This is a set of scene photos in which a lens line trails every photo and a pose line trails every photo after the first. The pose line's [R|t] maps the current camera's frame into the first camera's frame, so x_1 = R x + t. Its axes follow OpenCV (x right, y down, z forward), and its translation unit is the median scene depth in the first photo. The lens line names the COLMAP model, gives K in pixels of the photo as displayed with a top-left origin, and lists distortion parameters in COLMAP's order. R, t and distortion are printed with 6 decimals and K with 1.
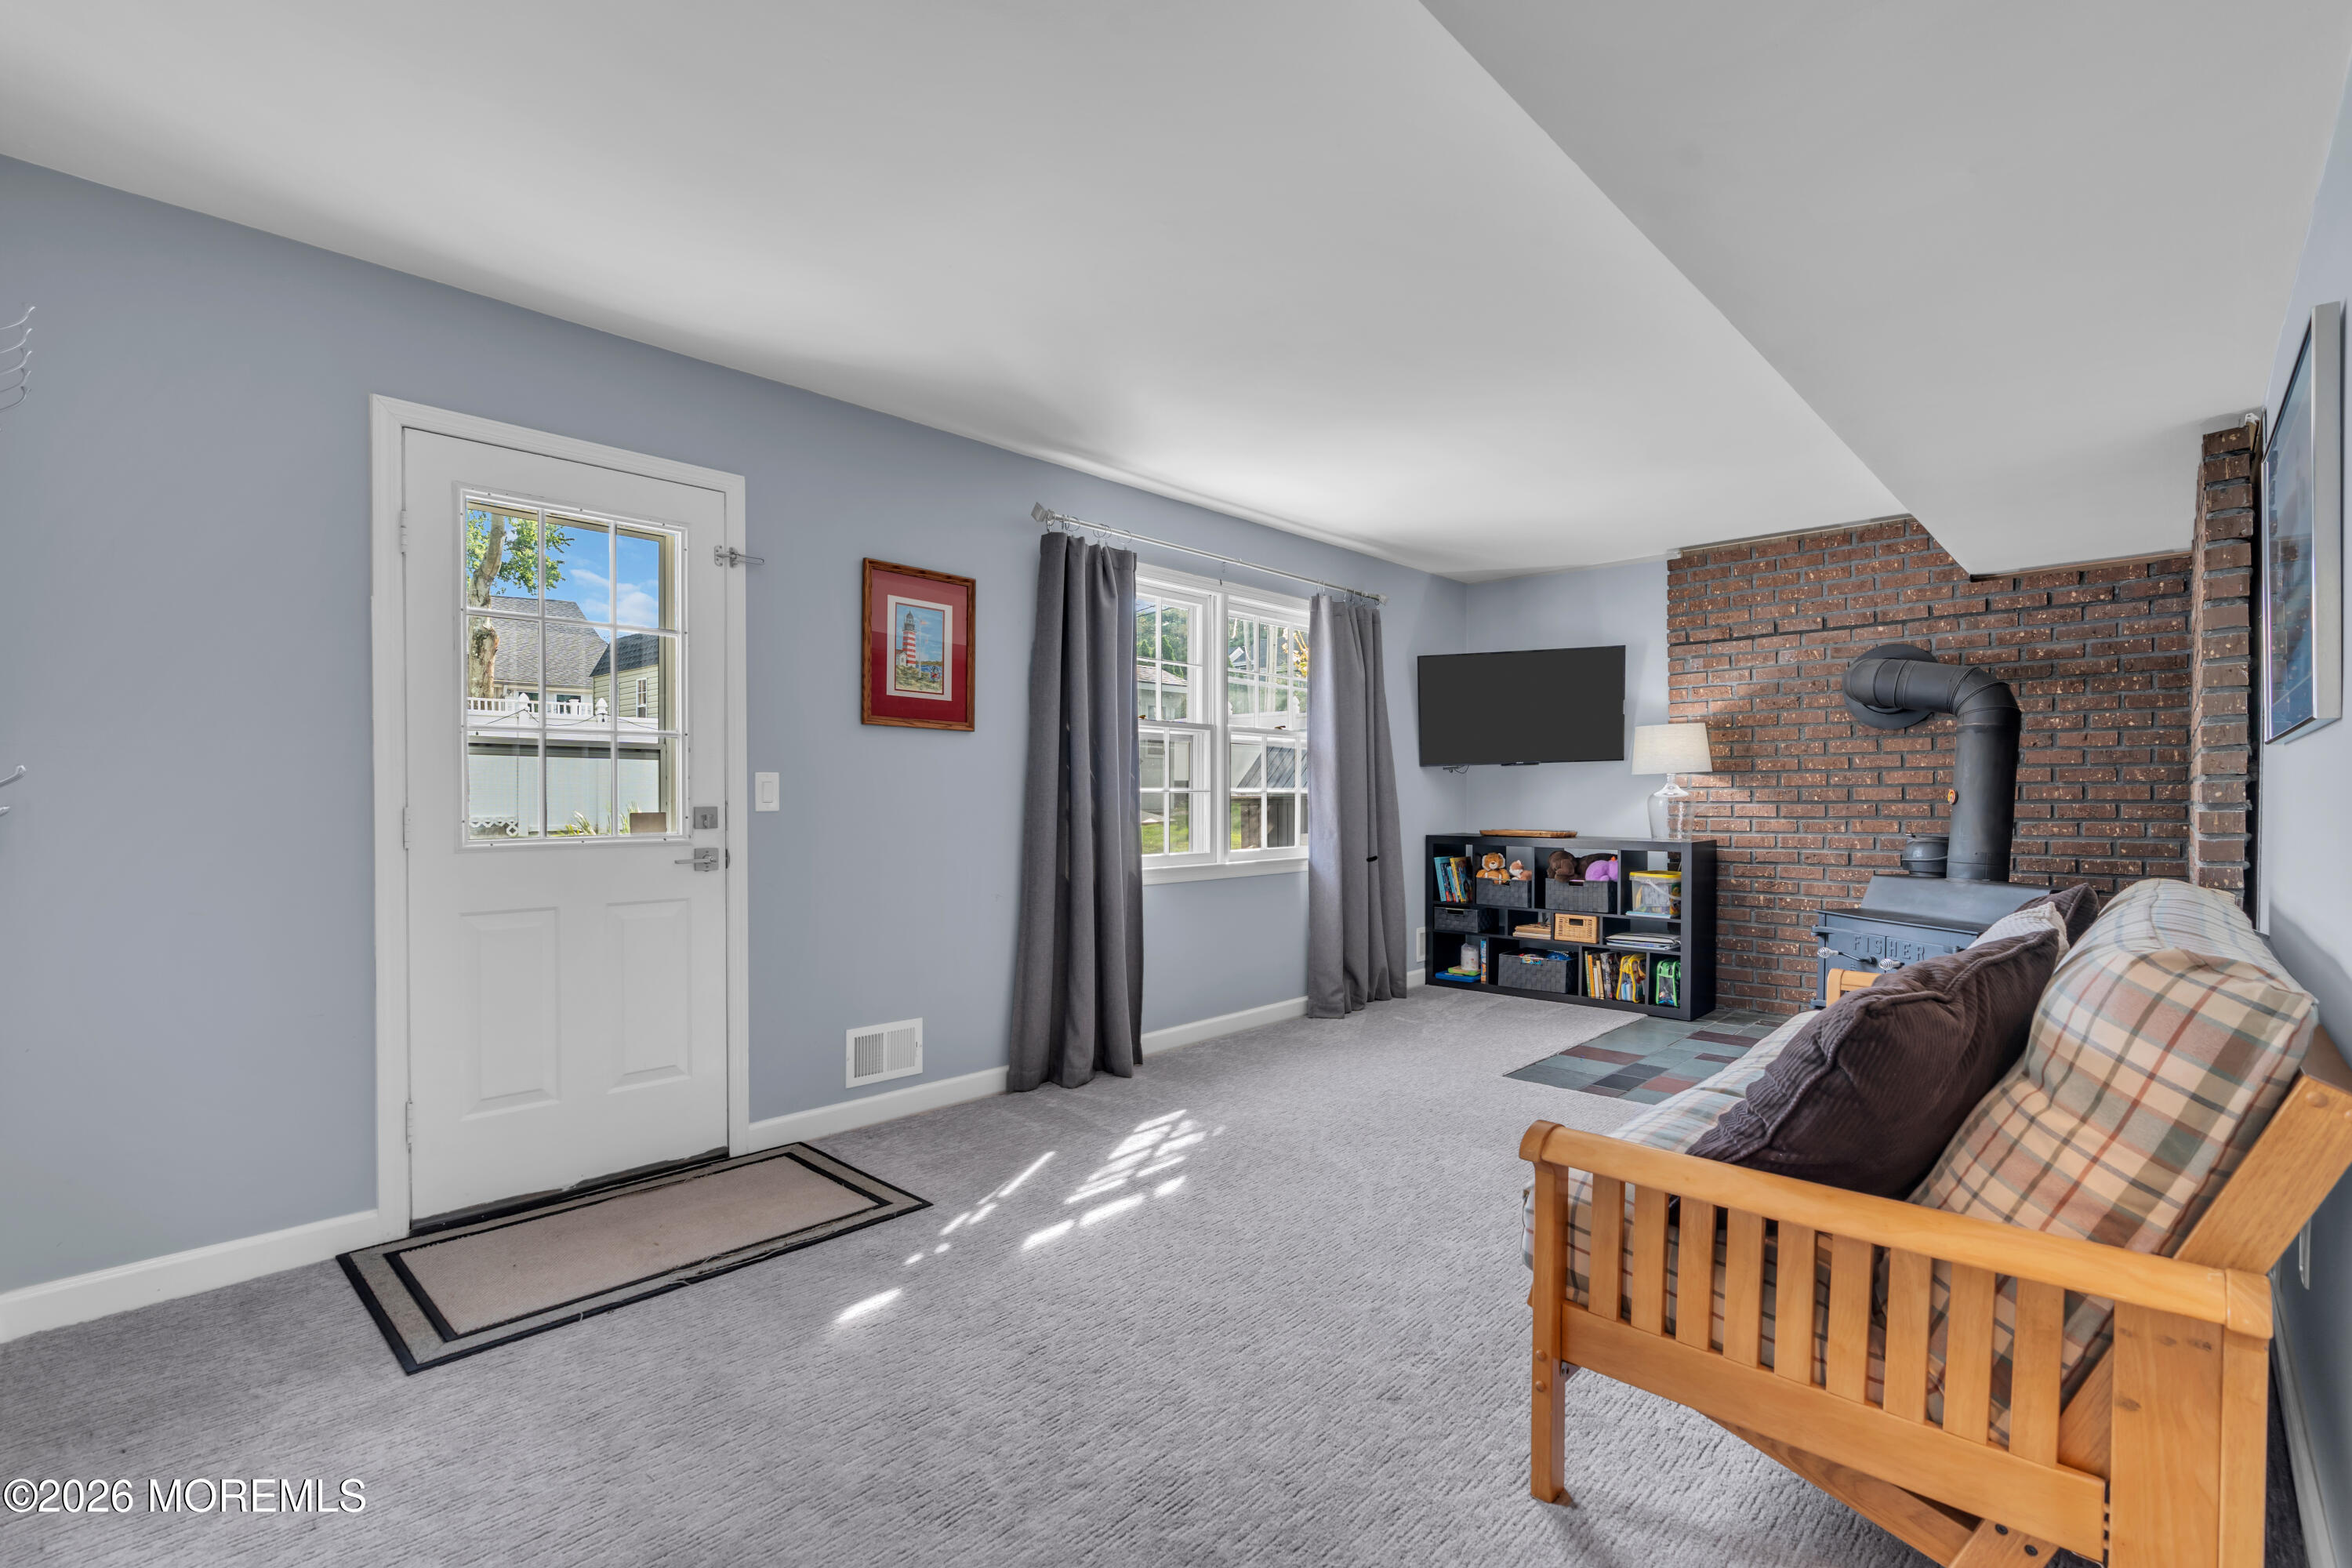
lens RADIAL K [[1056.1, 0, 1175.8], [0, 1056.1, 793.5], [0, 0, 1]] dist [-0.006070, 0.000518]
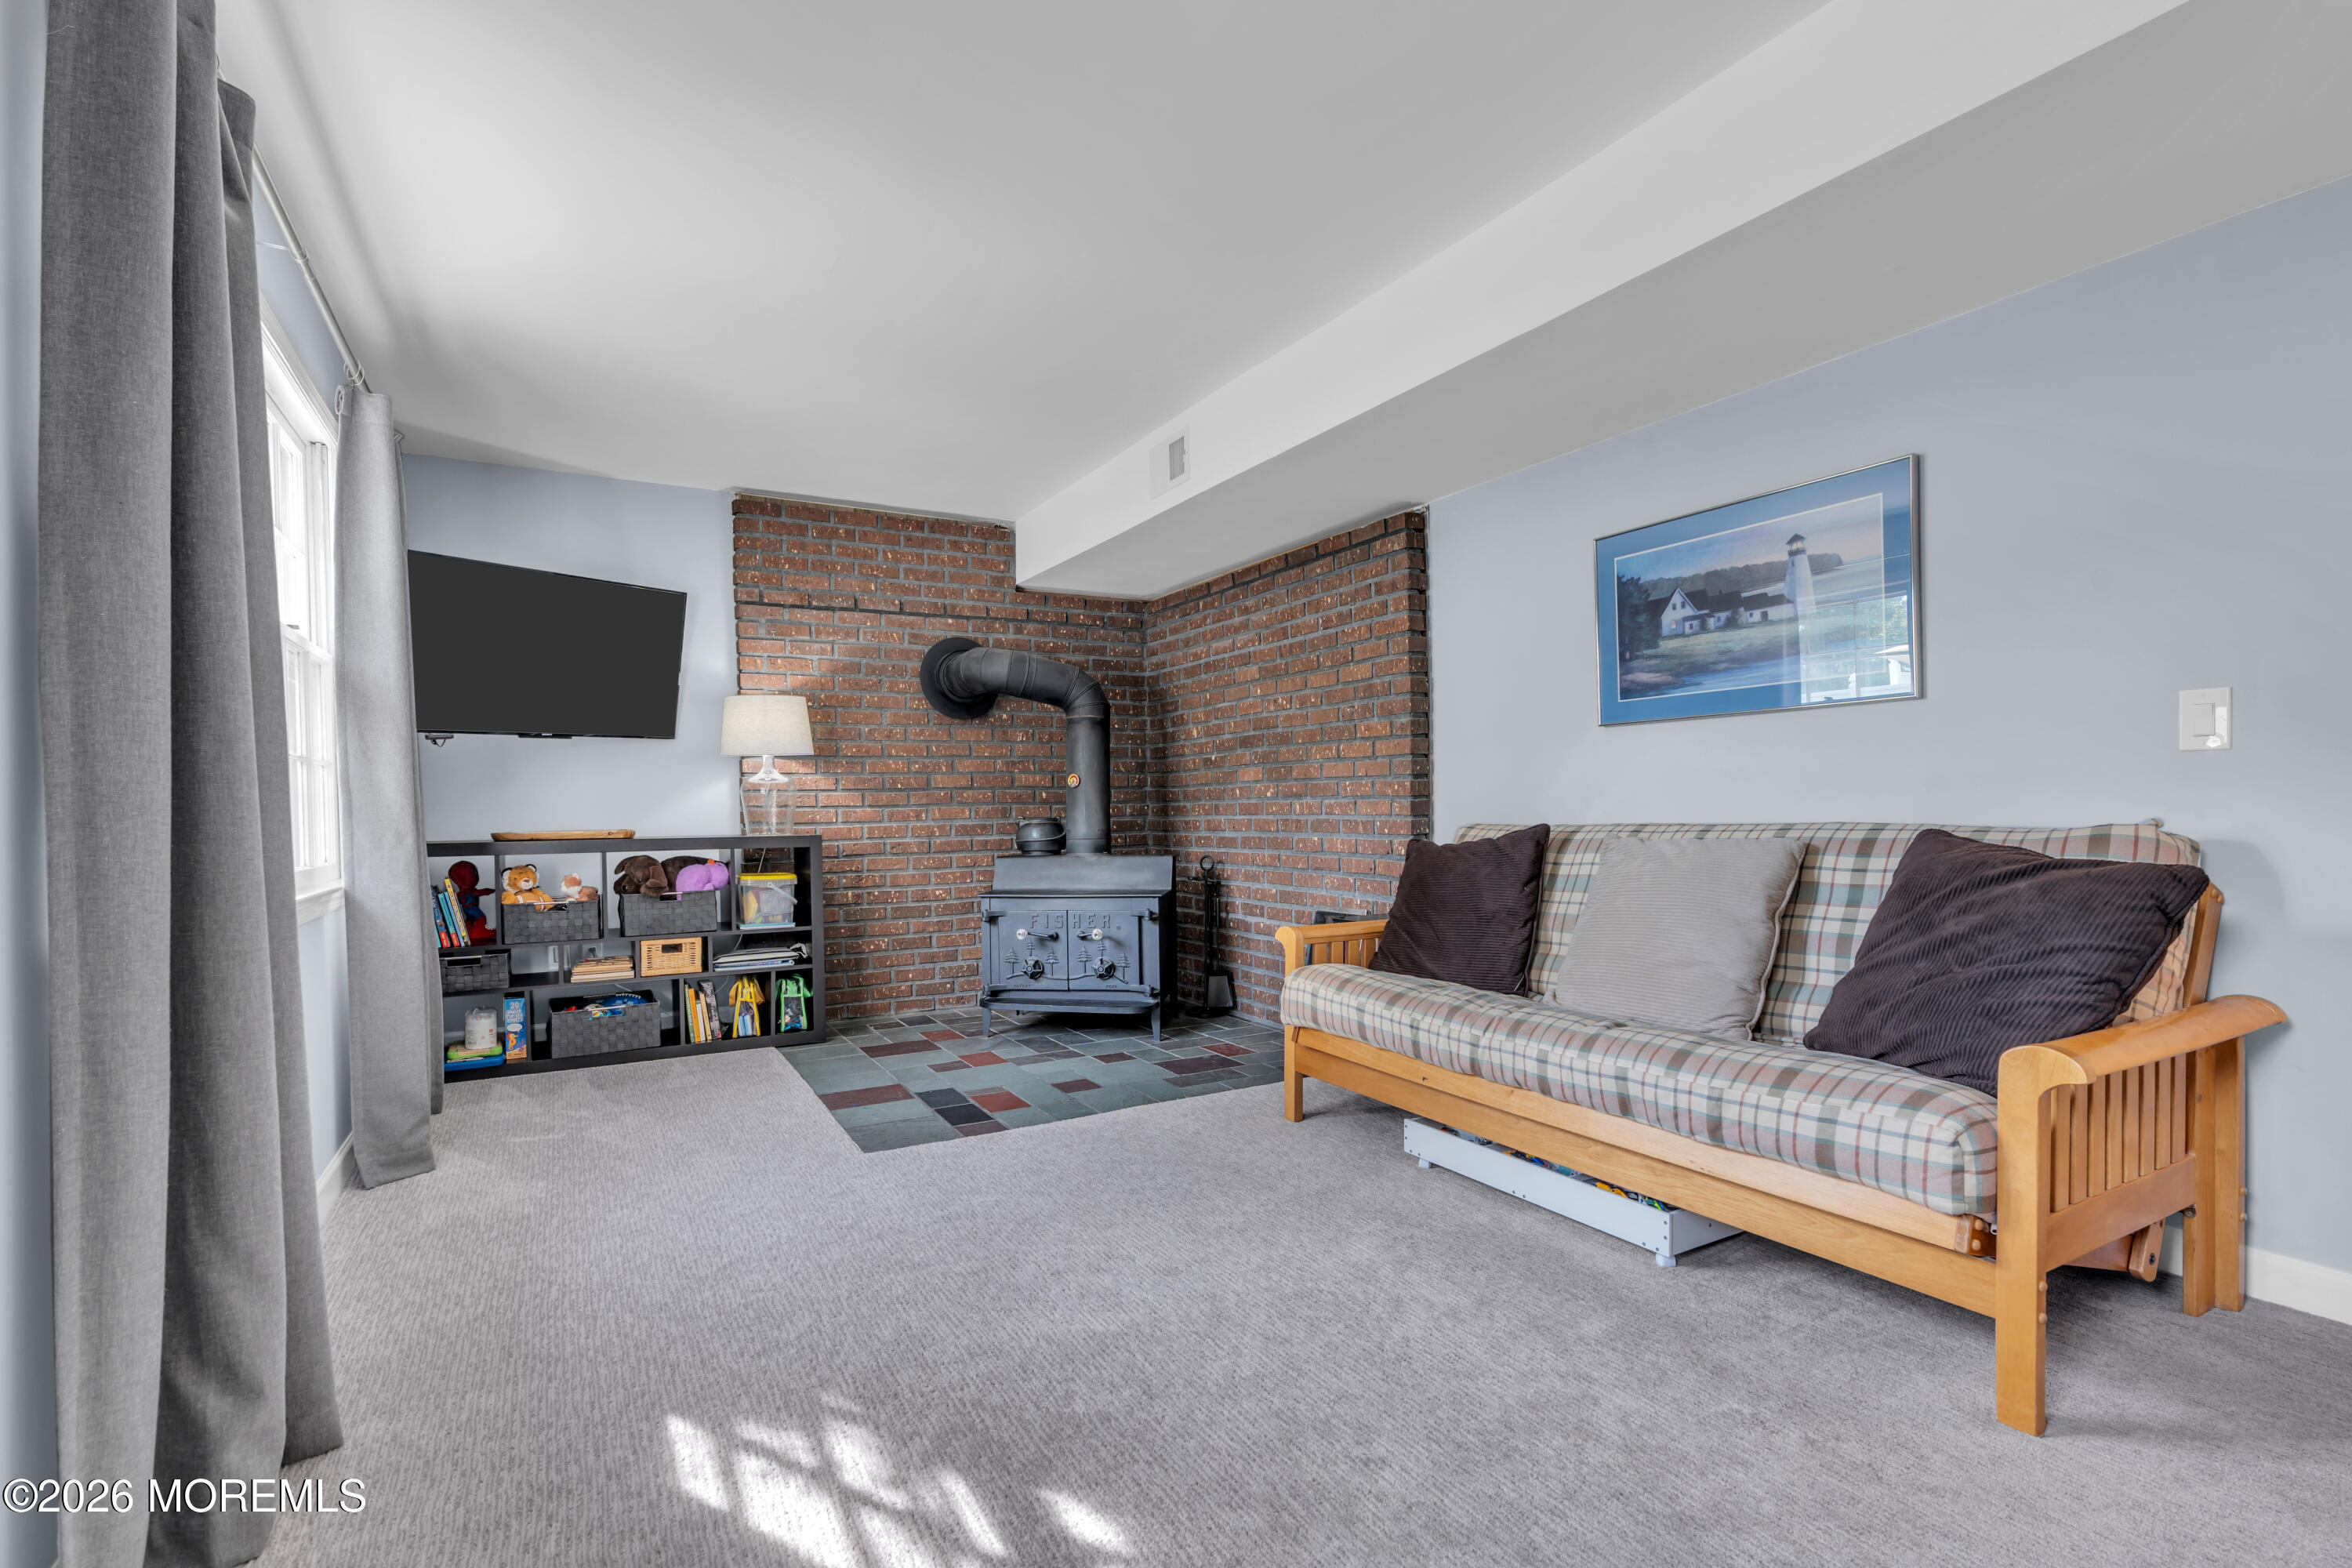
lens RADIAL K [[1075.1, 0, 1182.0], [0, 1075.1, 808.6], [0, 0, 1]] dist [-0.010847, -0.000136]
pose [[0.296584, -0.006226, 0.954986, -0.253830], [0.010259, 0.999942, 0.003333, 0.024744], [-0.954952, 0.008808, 0.296631, 0.447422]]
